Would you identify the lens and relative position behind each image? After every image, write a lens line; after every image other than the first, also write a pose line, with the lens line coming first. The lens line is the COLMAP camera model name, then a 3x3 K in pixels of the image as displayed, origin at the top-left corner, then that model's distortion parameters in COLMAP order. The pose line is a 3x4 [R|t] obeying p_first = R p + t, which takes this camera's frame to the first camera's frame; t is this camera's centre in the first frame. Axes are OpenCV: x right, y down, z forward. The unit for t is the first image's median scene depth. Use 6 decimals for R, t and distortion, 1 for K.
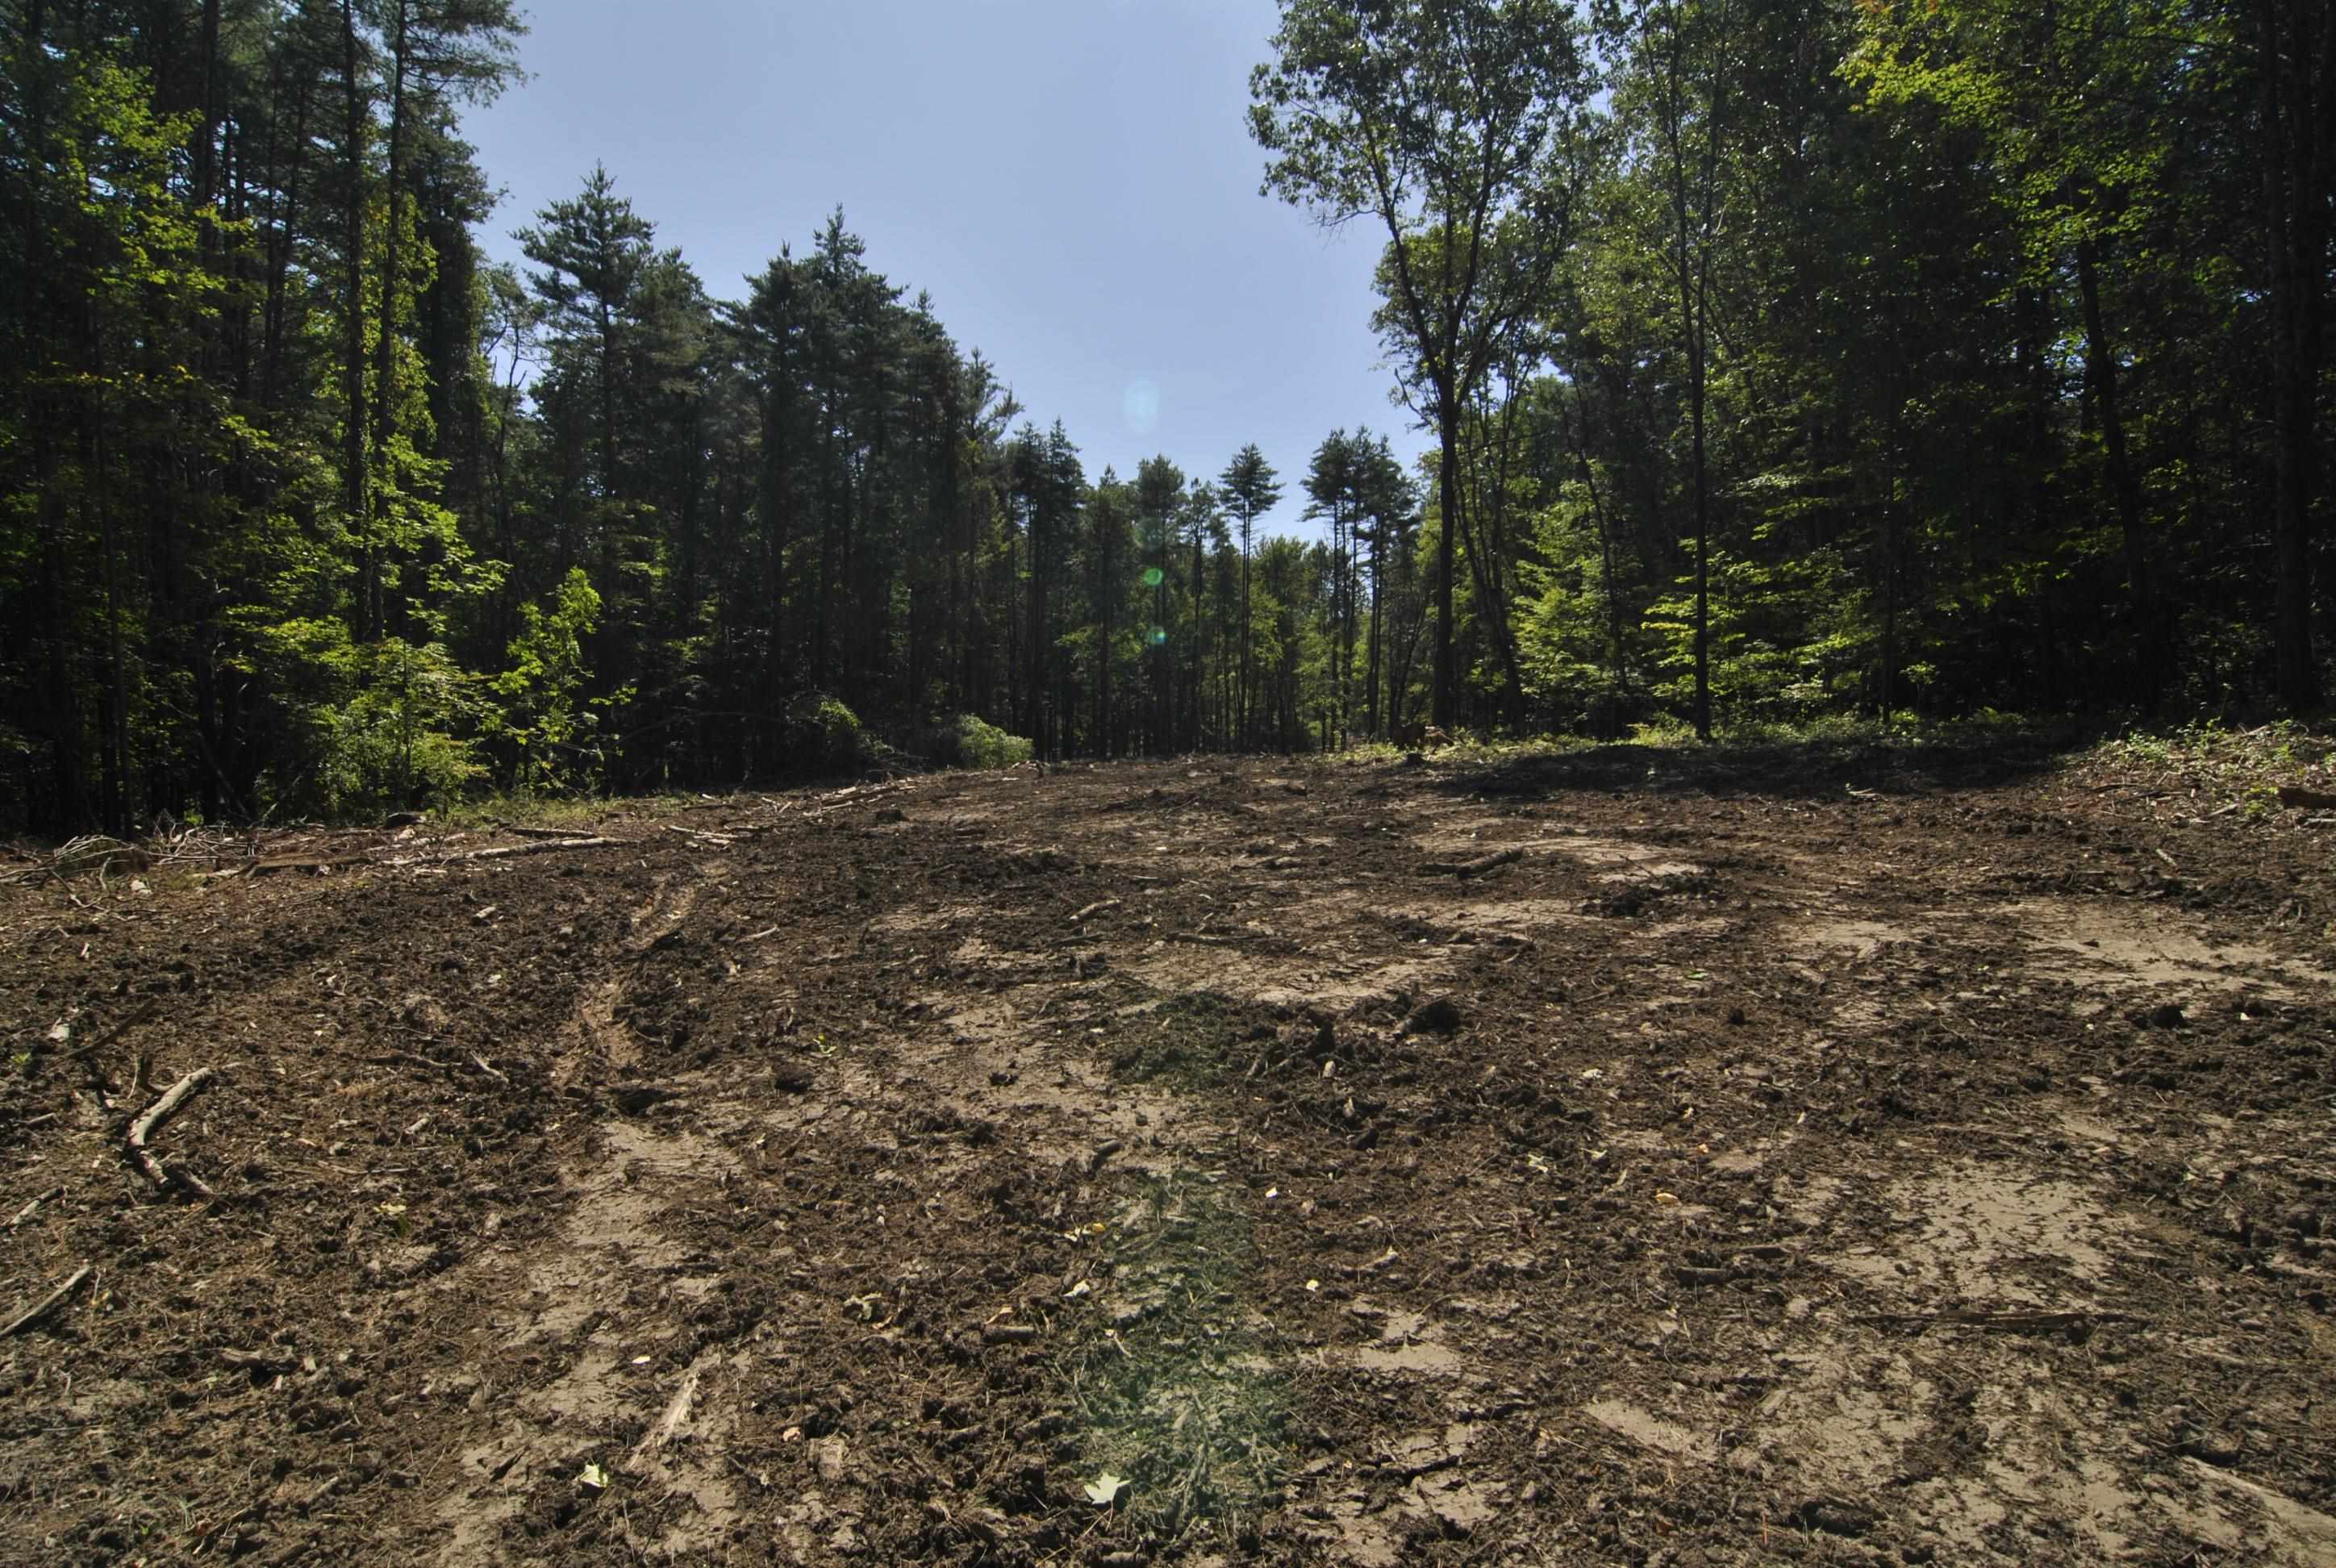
lens RADIAL K [[1224.3, 0, 1168.0], [0, 1224.3, 784.0], [0, 0, 1]] dist [-0.003472, -0.000184]
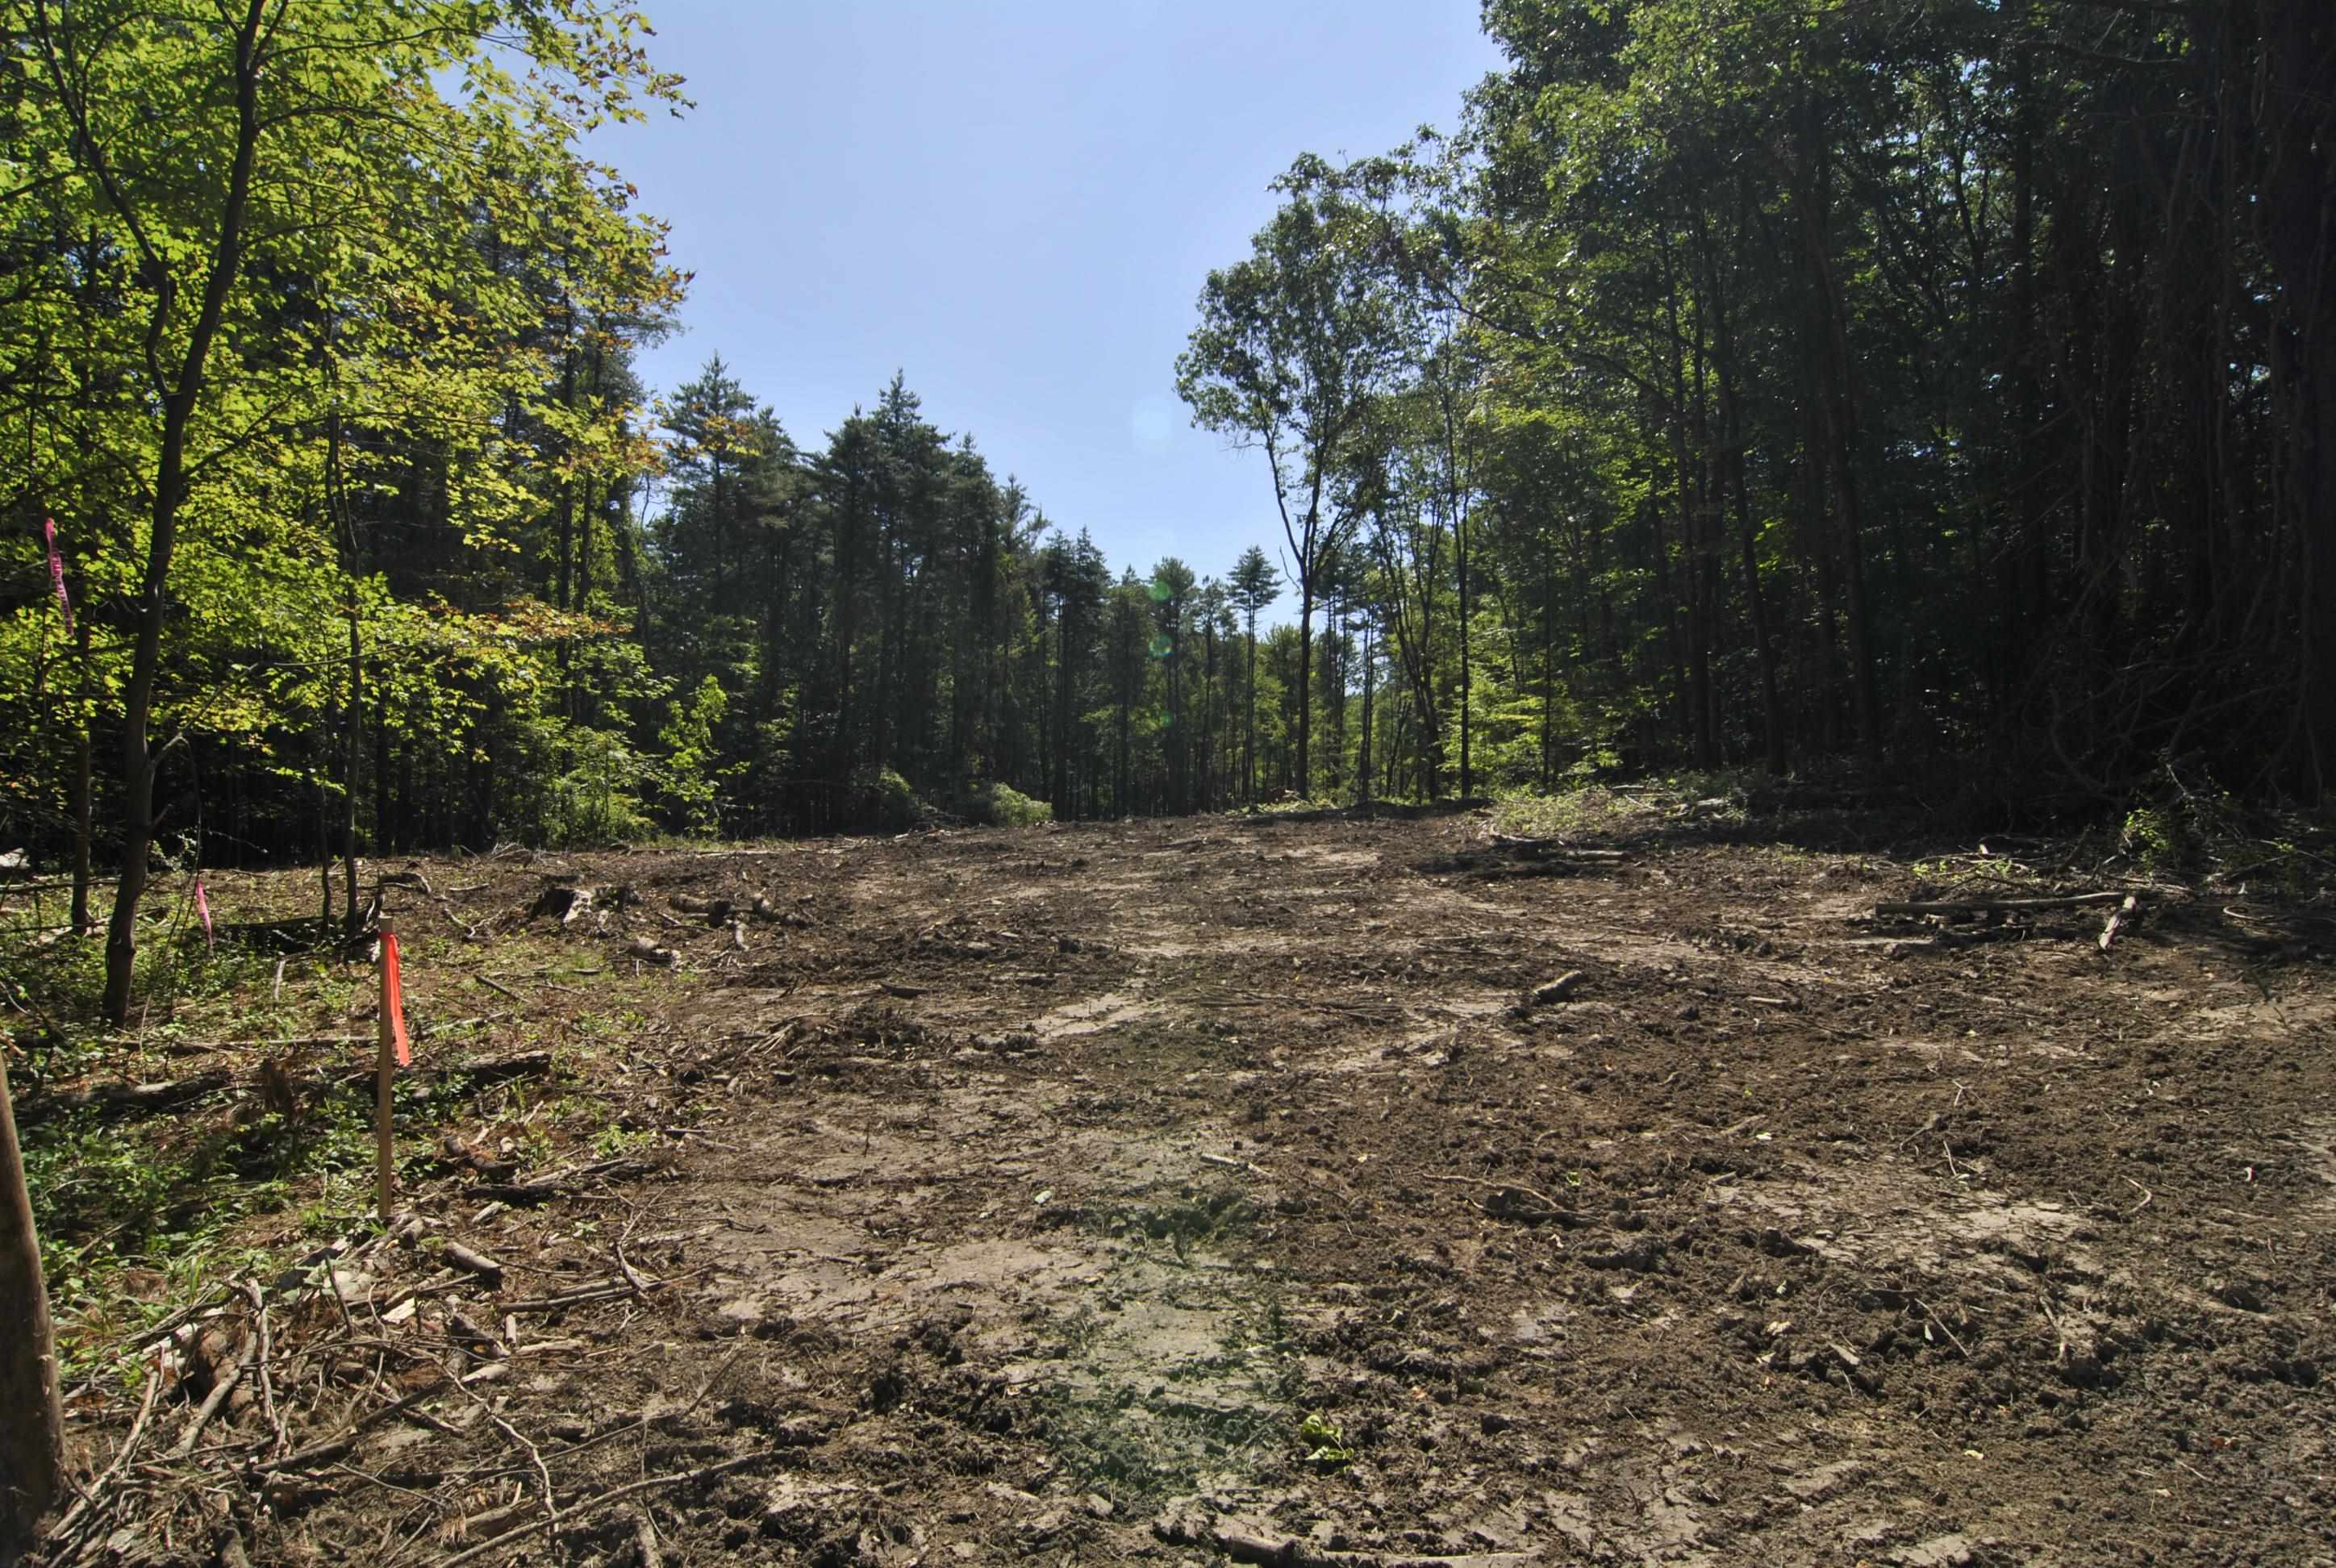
lens RADIAL K [[1224.3, 0, 1168.0], [0, 1224.3, 784.0], [0, 0, 1]] dist [-0.003472, -0.000184]
pose [[0.999354, 0.002203, -0.035884, 0.045163], [-0.004261, 0.998344, -0.057366, 0.012479], [0.035699, 0.057481, 0.997708, -0.193281]]
